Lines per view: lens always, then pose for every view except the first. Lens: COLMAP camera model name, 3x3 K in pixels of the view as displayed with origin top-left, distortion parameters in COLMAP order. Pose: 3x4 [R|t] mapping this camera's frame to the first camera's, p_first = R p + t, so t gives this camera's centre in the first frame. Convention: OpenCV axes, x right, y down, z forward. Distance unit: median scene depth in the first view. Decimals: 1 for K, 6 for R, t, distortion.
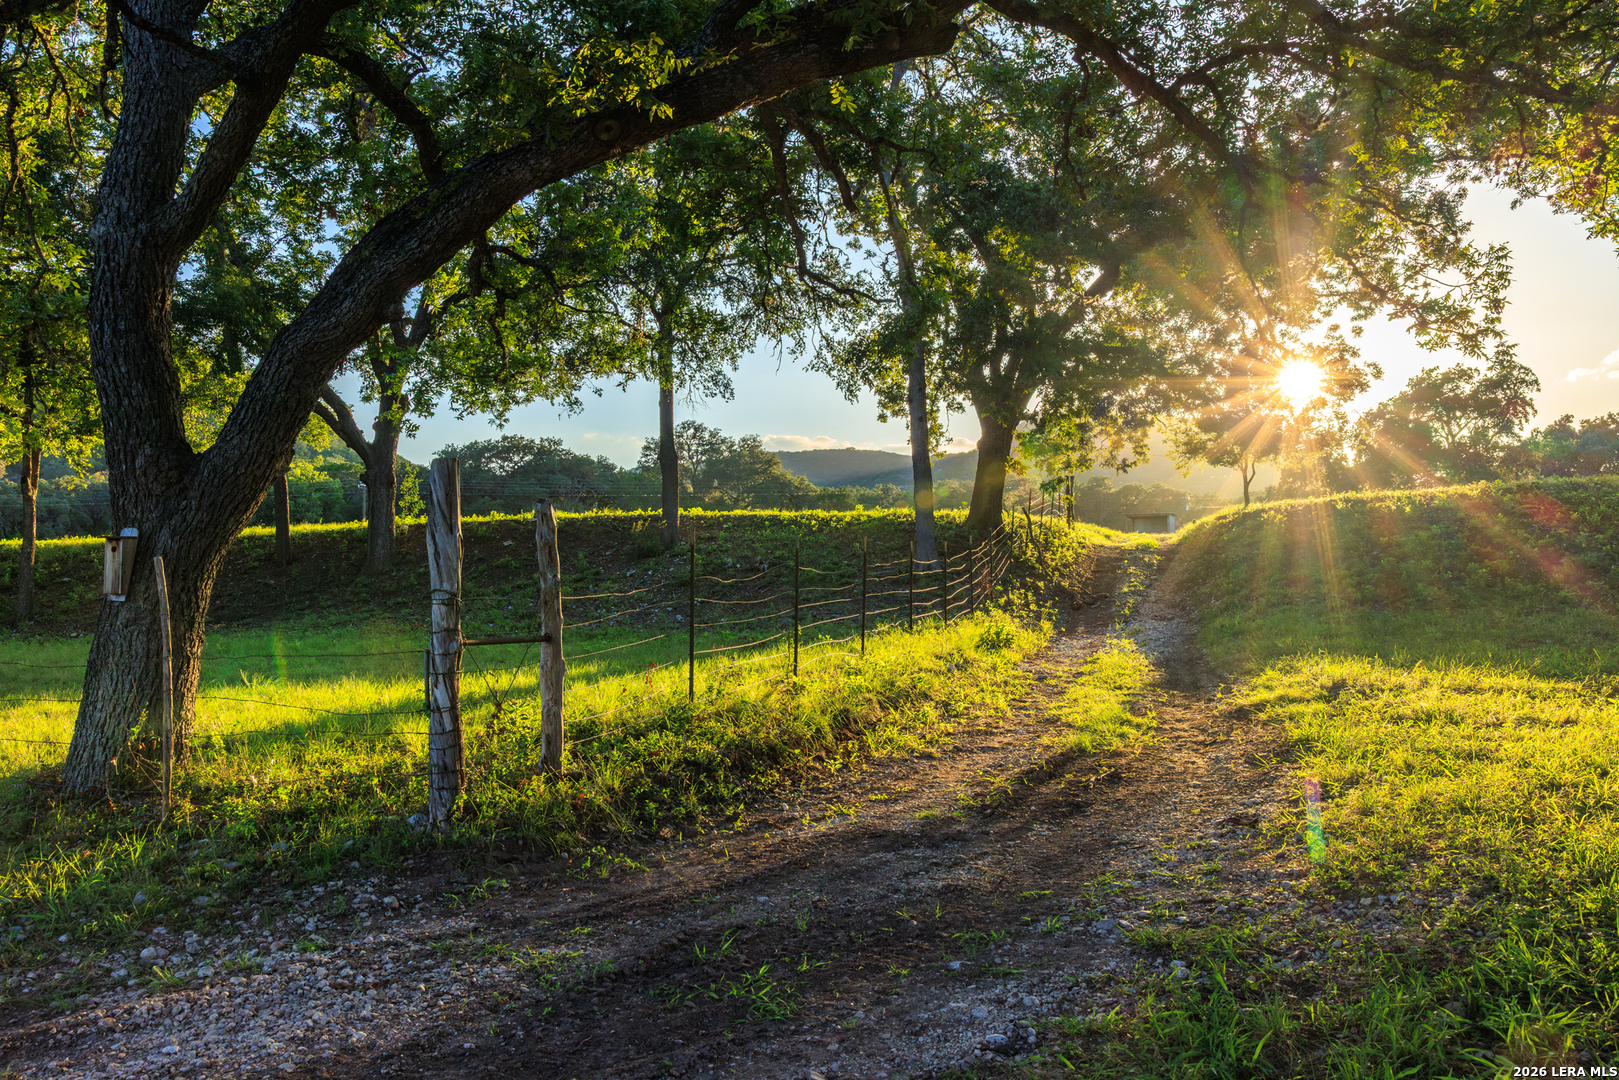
lens RADIAL K [[1364.5, 0, 812.2], [0, 1364.5, 535.0], [0, 0, 1]] dist [-0.002390, 0.002331]
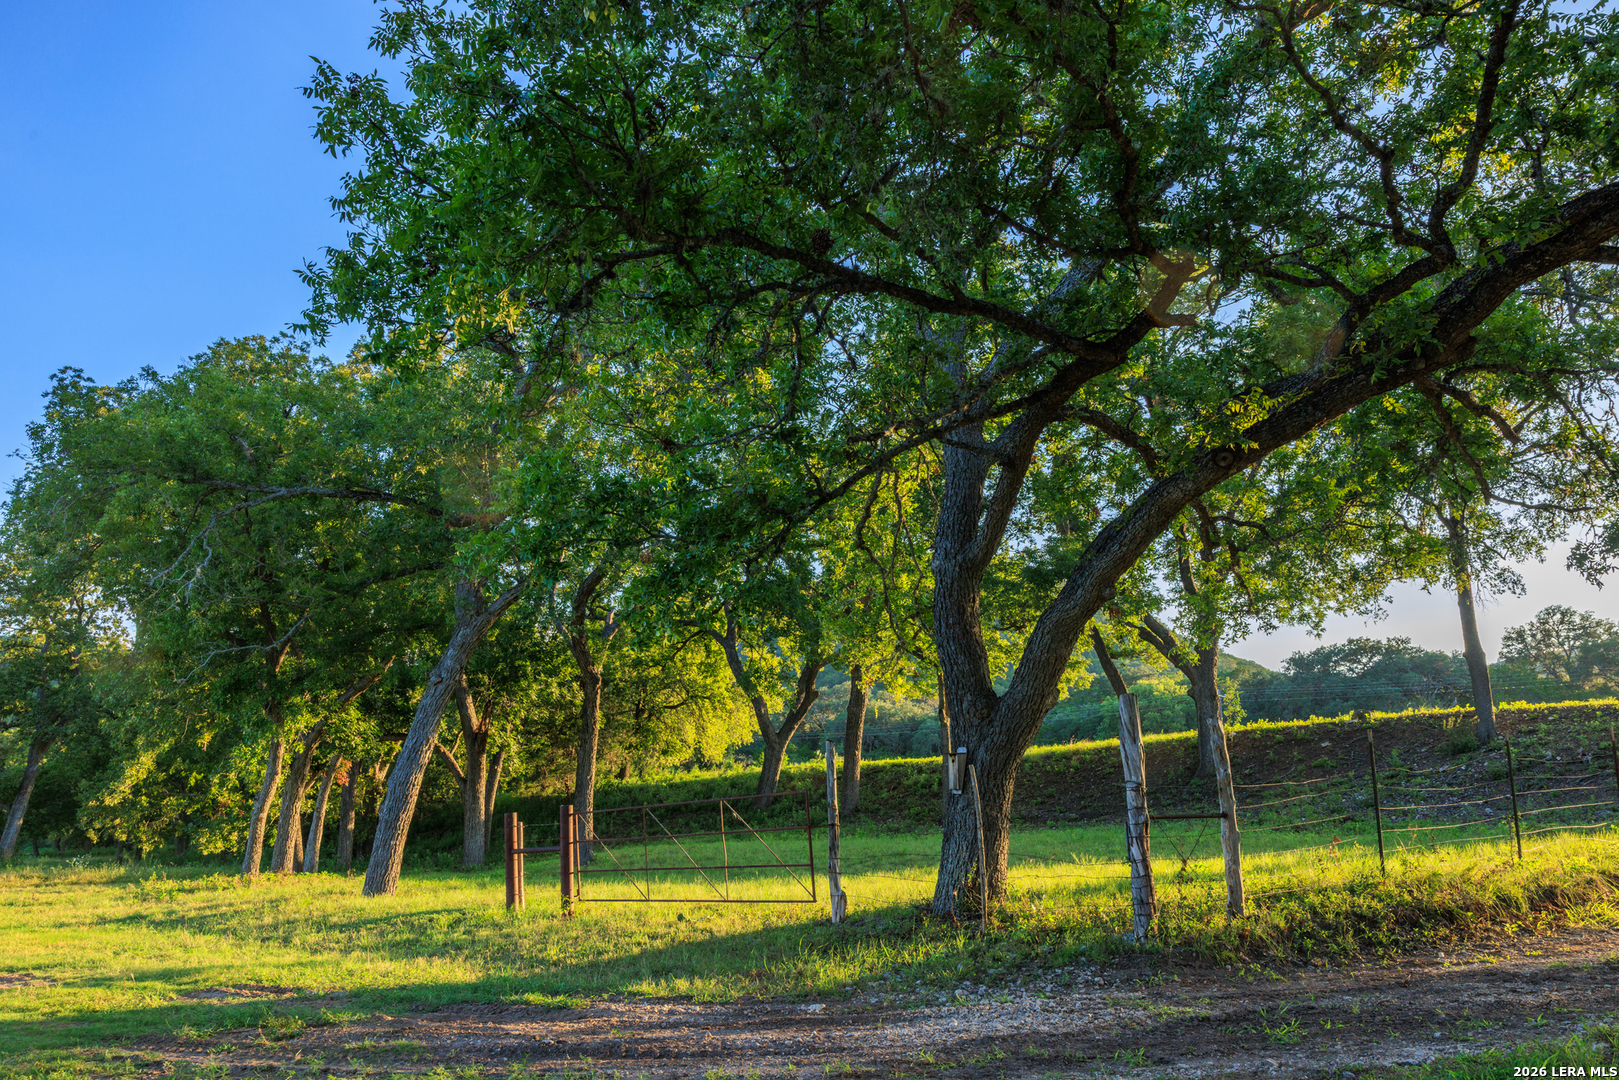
lens RADIAL K [[1310.4, 0, 800.7], [0, 1310.4, 524.3], [0, 0, 1]] dist [-0.002317, 0.013387]
pose [[0.796883, -0.139005, -0.587925, 0.087638], [0.041377, 0.983442, -0.176435, 0.000314], [0.602715, 0.116272, 0.789440, -0.107977]]
